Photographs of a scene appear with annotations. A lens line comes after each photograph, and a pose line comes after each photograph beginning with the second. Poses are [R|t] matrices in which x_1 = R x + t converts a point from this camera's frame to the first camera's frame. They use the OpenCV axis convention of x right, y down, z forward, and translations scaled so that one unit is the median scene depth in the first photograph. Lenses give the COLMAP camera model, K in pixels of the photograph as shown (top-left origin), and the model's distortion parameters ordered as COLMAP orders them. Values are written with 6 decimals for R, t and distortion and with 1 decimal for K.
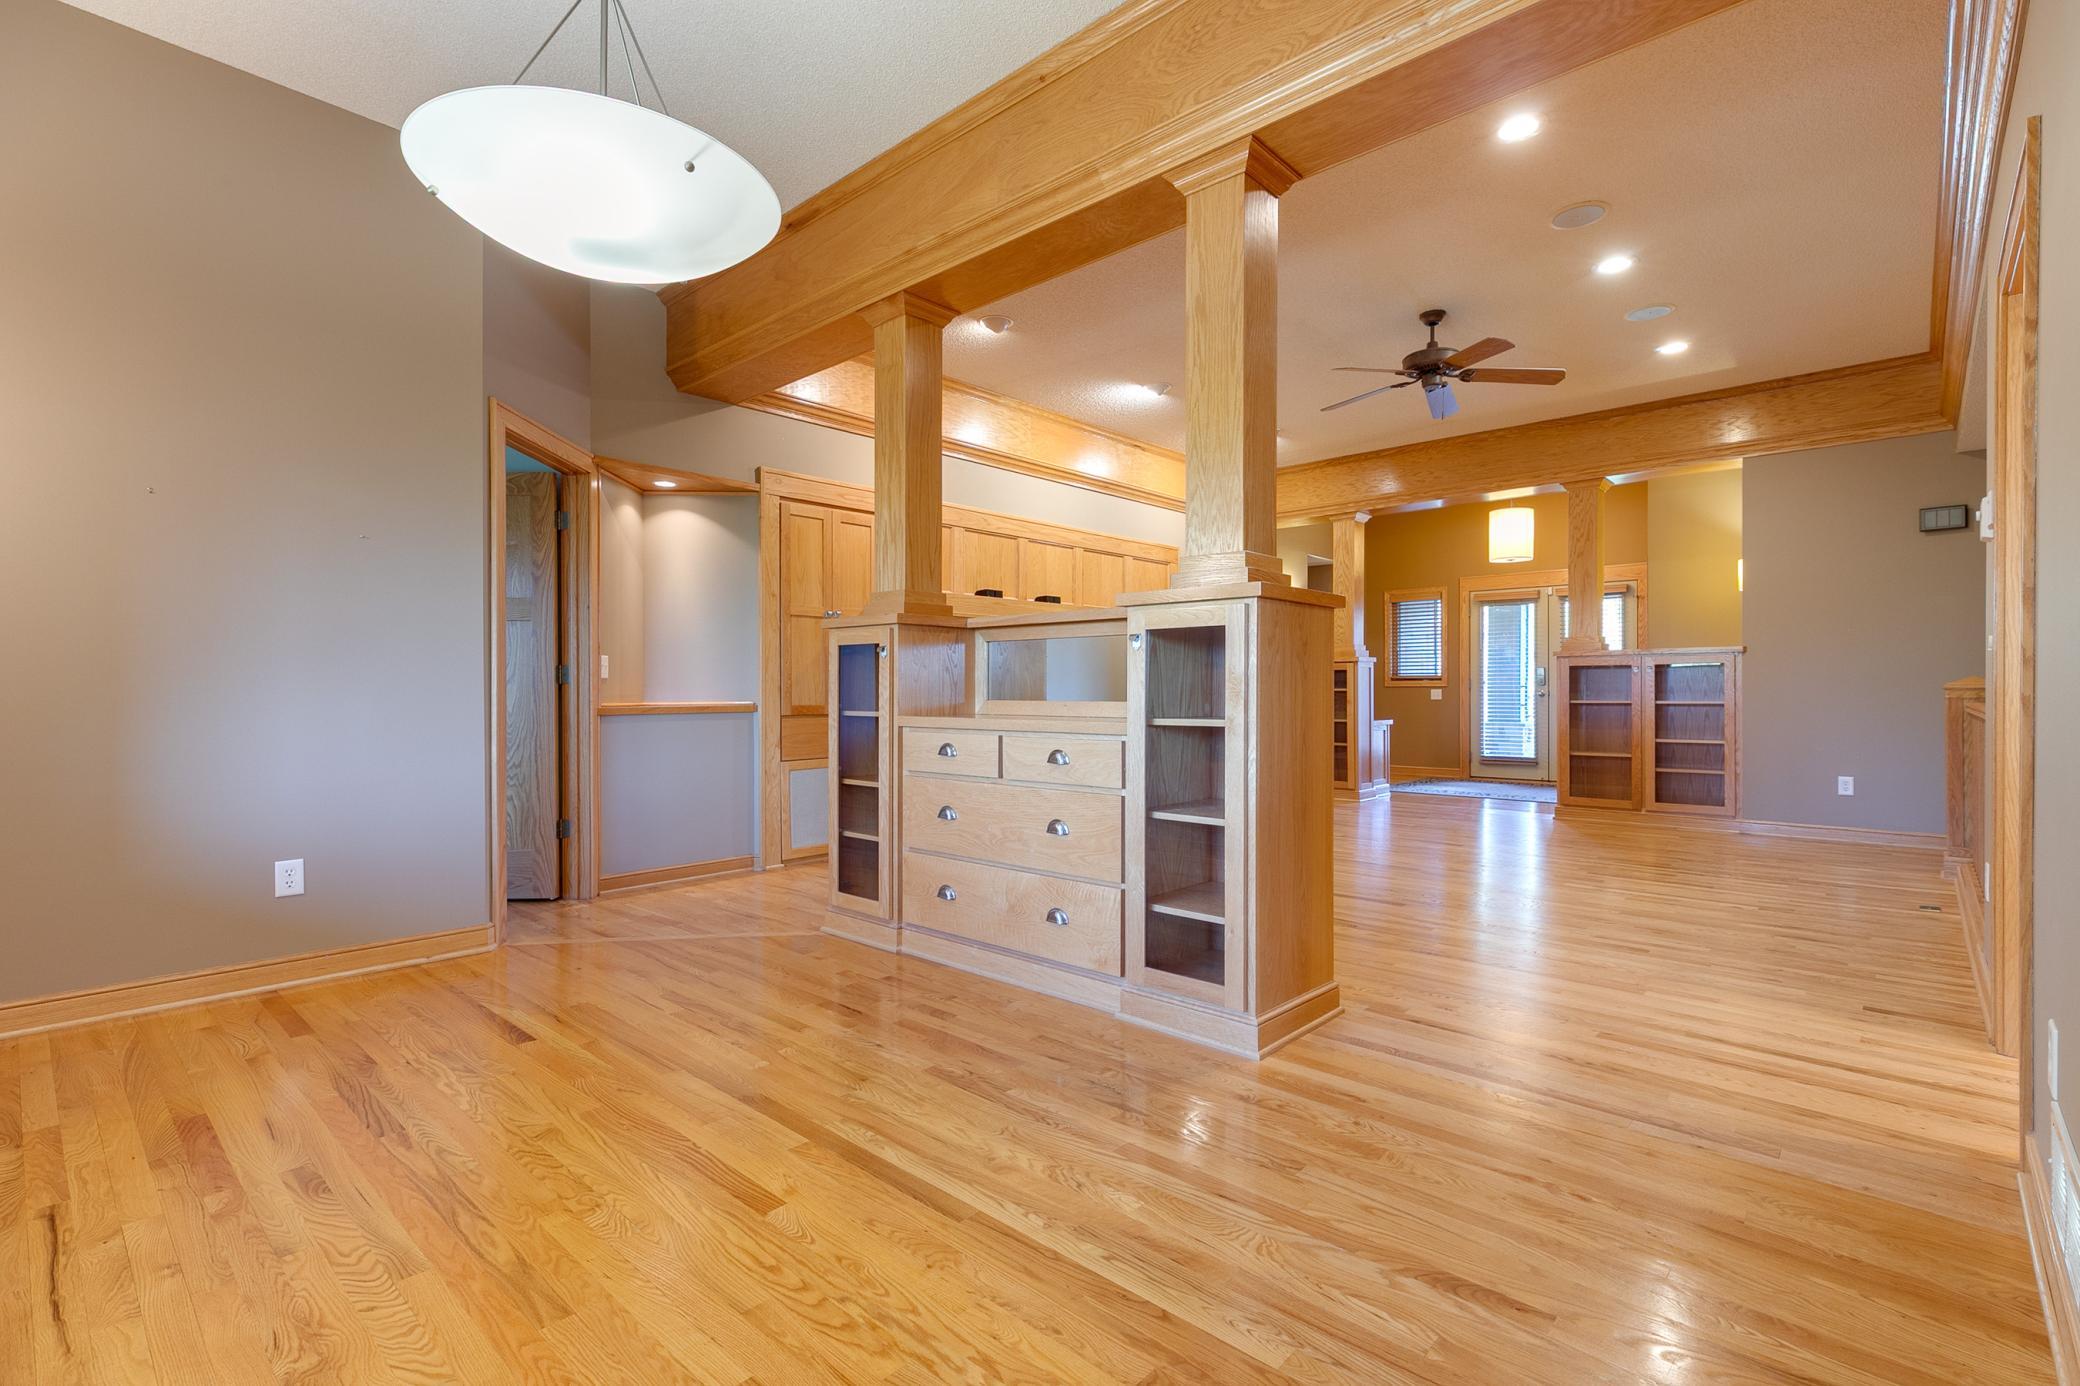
lens RADIAL K [[961.8, 0, 1023.9], [0, 961.8, 694.6], [0, 0, 1]] dist [0.004368, 0.000580]
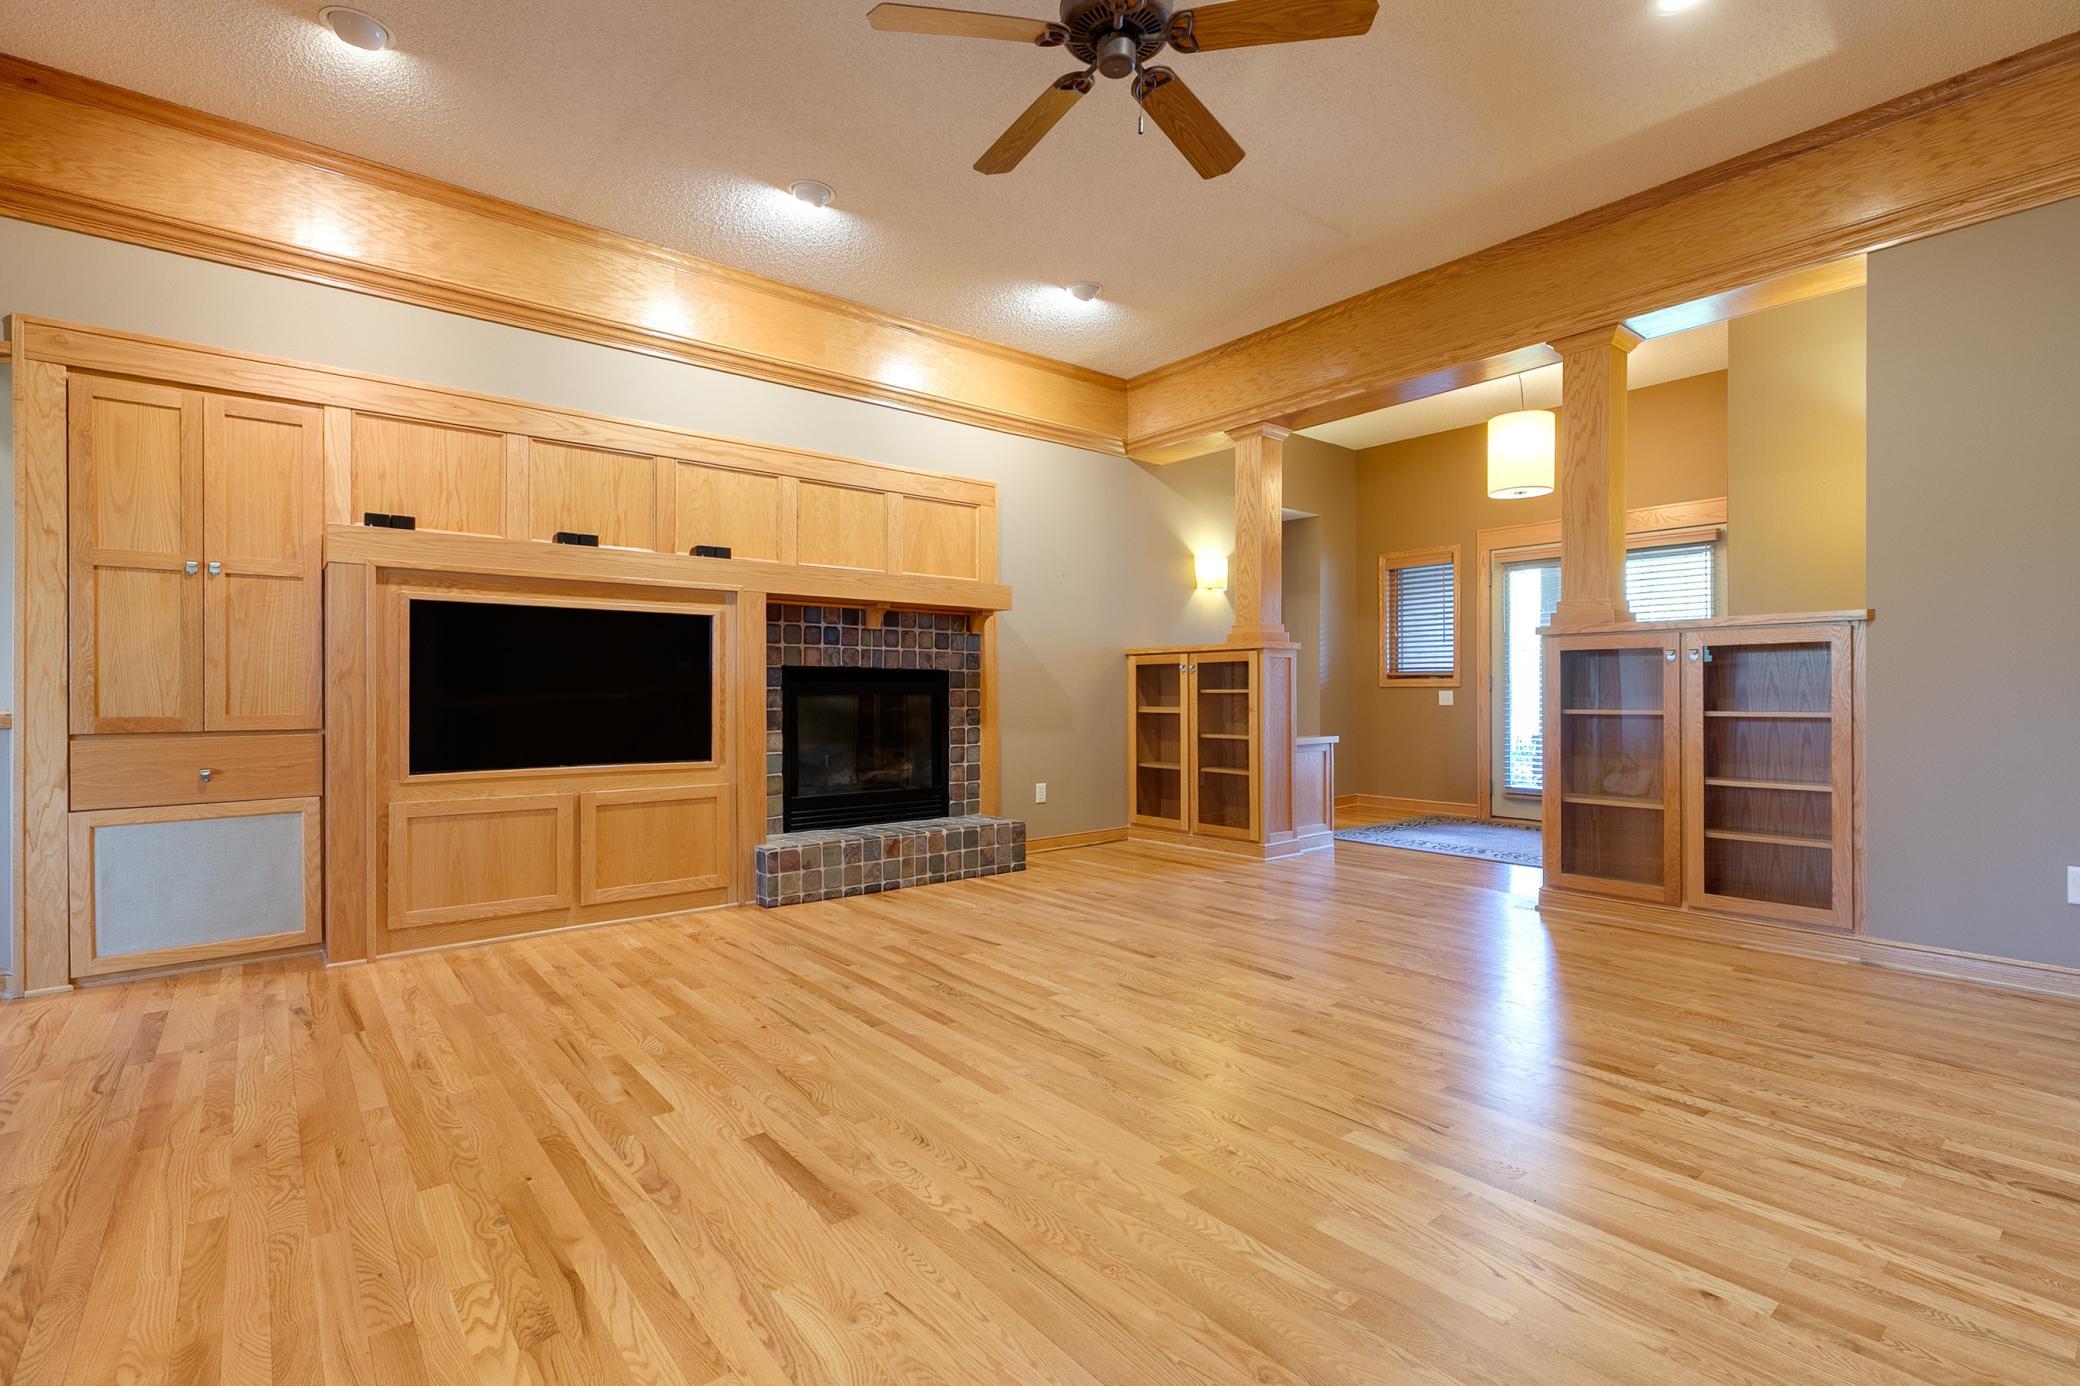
lens RADIAL K [[961.8, 0, 1056.0], [0, 961.8, 693.5], [0, 0, 1]] dist [0.004368, 0.000580]
pose [[0.991892, 0.000748, -0.127078, 0.350509], [-0.001059, 0.999997, -0.002383, -0.002022], [0.127076, 0.002498, 0.991890, 0.395284]]
